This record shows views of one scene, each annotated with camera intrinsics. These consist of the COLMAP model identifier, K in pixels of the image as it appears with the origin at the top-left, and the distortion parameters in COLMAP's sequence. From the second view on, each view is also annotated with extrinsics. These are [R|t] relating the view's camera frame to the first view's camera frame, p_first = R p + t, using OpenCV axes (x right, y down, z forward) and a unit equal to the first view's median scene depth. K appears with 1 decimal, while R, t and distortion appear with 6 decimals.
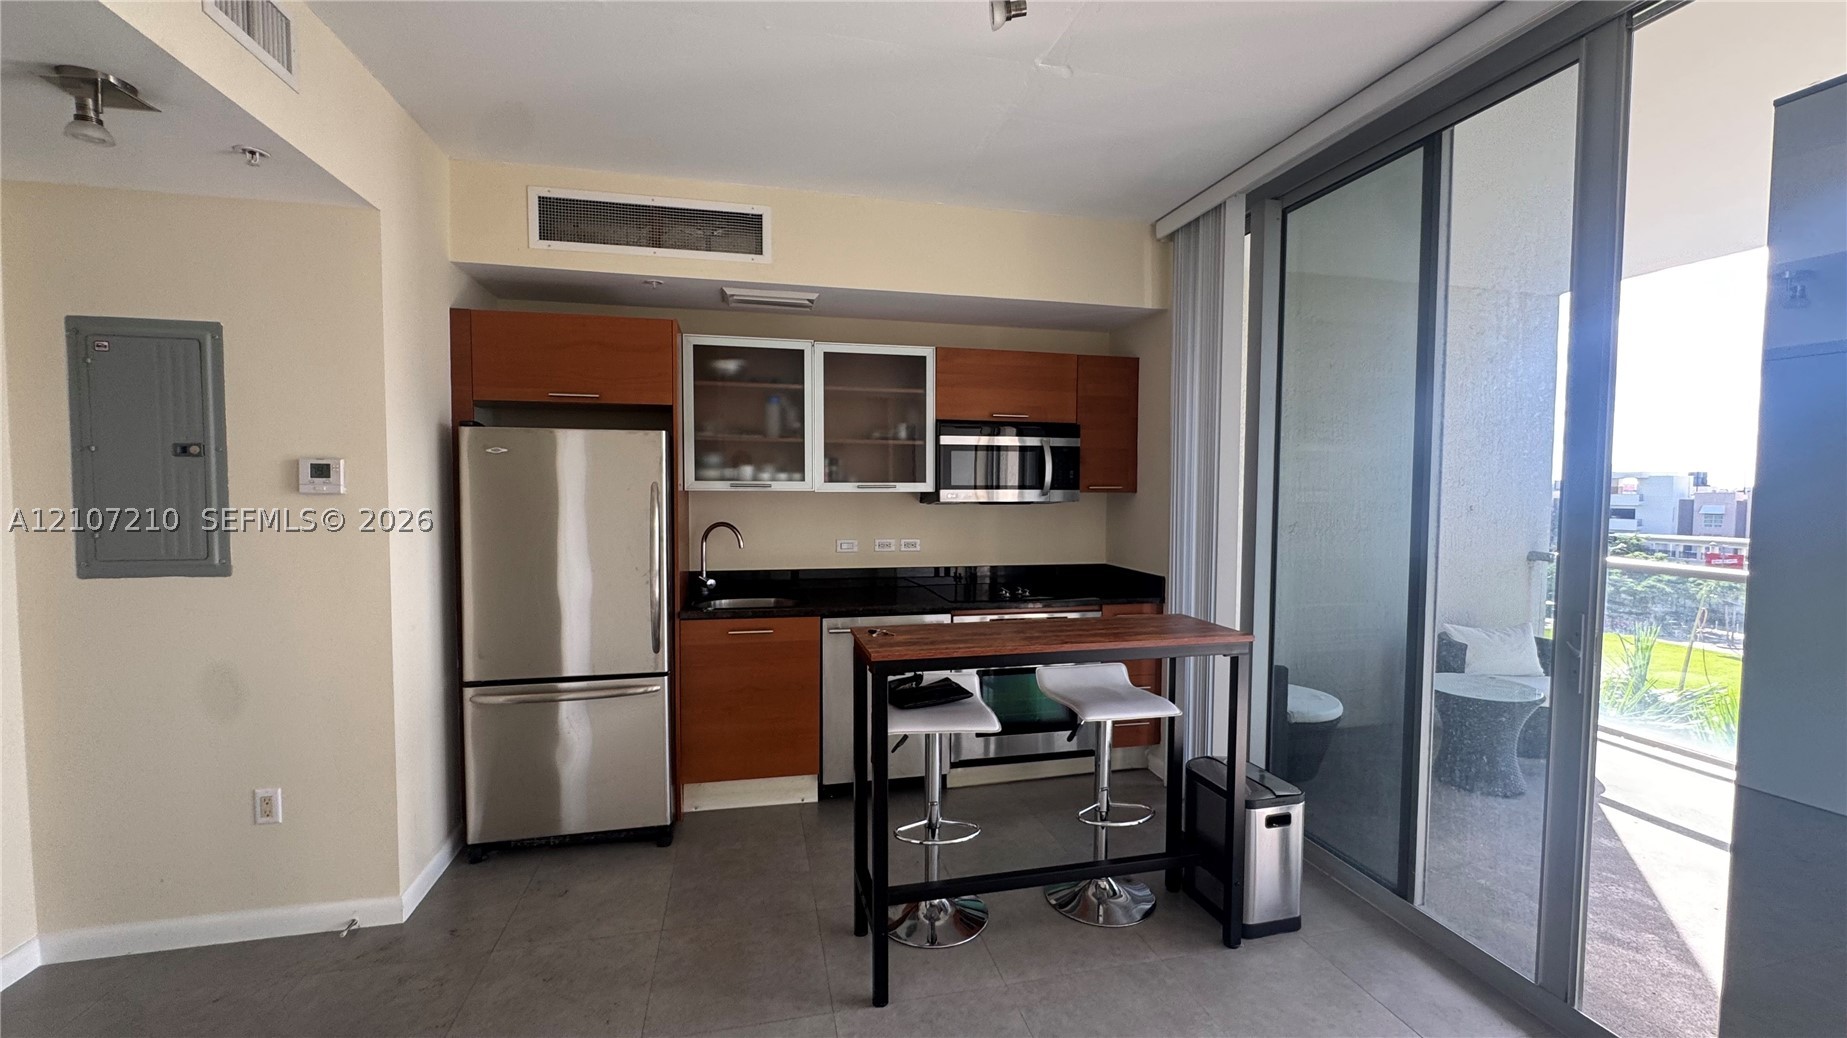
lens RADIAL K [[736.4, 0, 918.0], [0, 736.4, 520.7], [0, 0, 1]] dist [-0.004031, 0.000331]
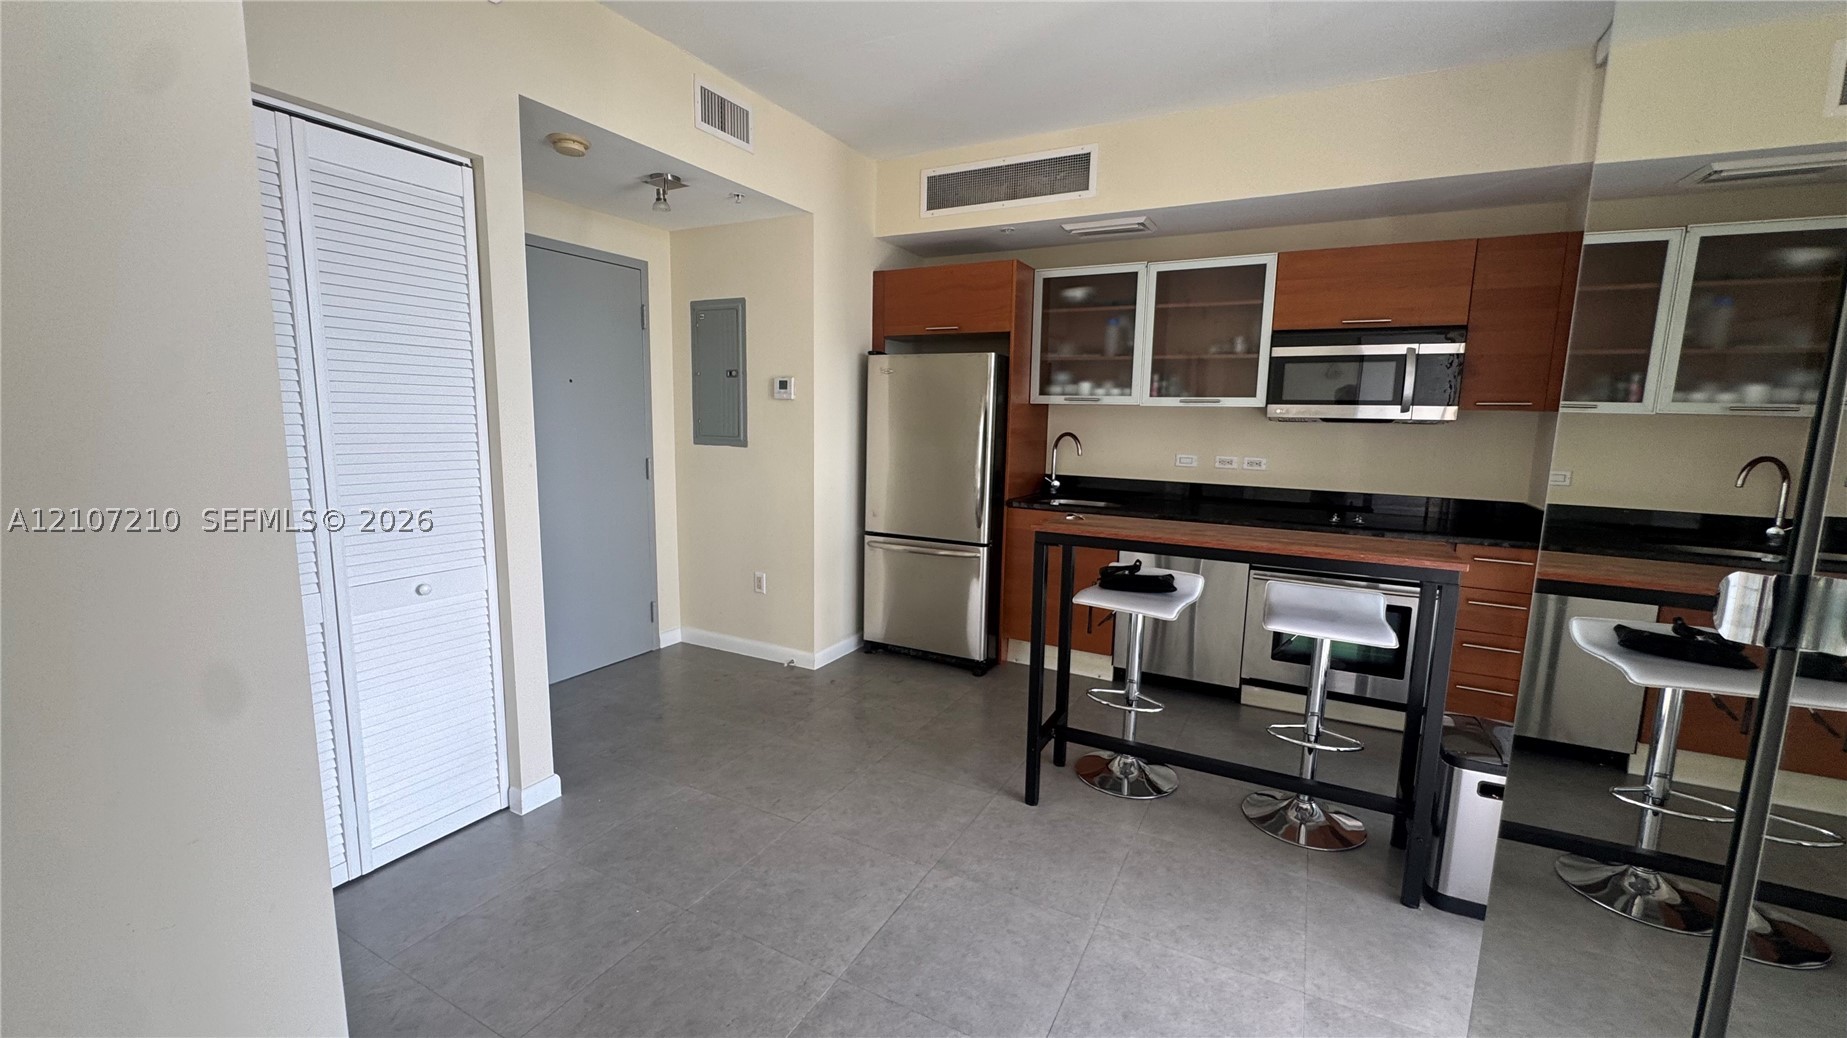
lens RADIAL K [[736.4, 0, 923.8], [0, 736.4, 517.4], [0, 0, 1]] dist [-0.004031, 0.000331]
pose [[0.754534, 0.101683, -0.648335, 0.376336], [-0.046661, 0.993736, 0.101550, 0.032270], [0.654600, -0.046372, 0.754552, -0.032433]]
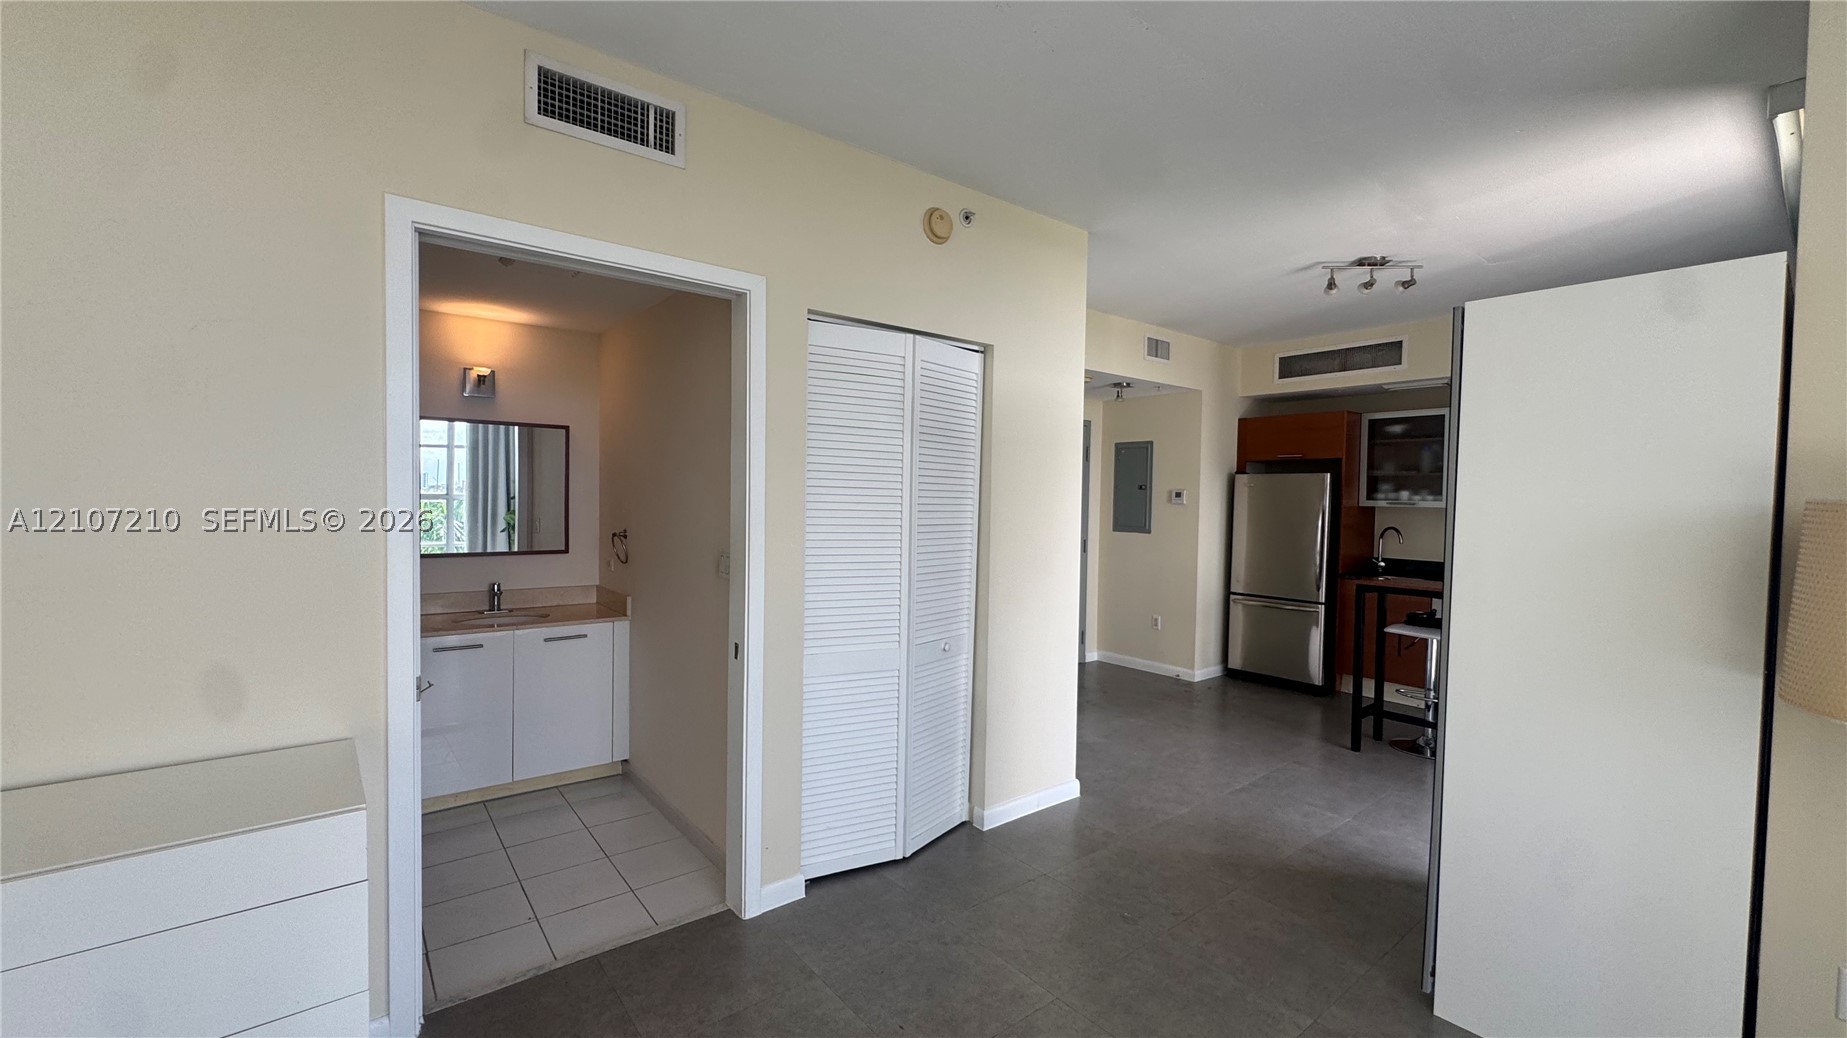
lens RADIAL K [[736.4, 0, 922.9], [0, 736.4, 520.1], [0, 0, 1]] dist [-0.004031, 0.000331]
pose [[0.427628, 0.028625, -0.903502, 0.837301], [-0.058840, 0.998260, 0.003778, 0.046942], [0.902038, 0.051546, 0.428568, -0.669920]]
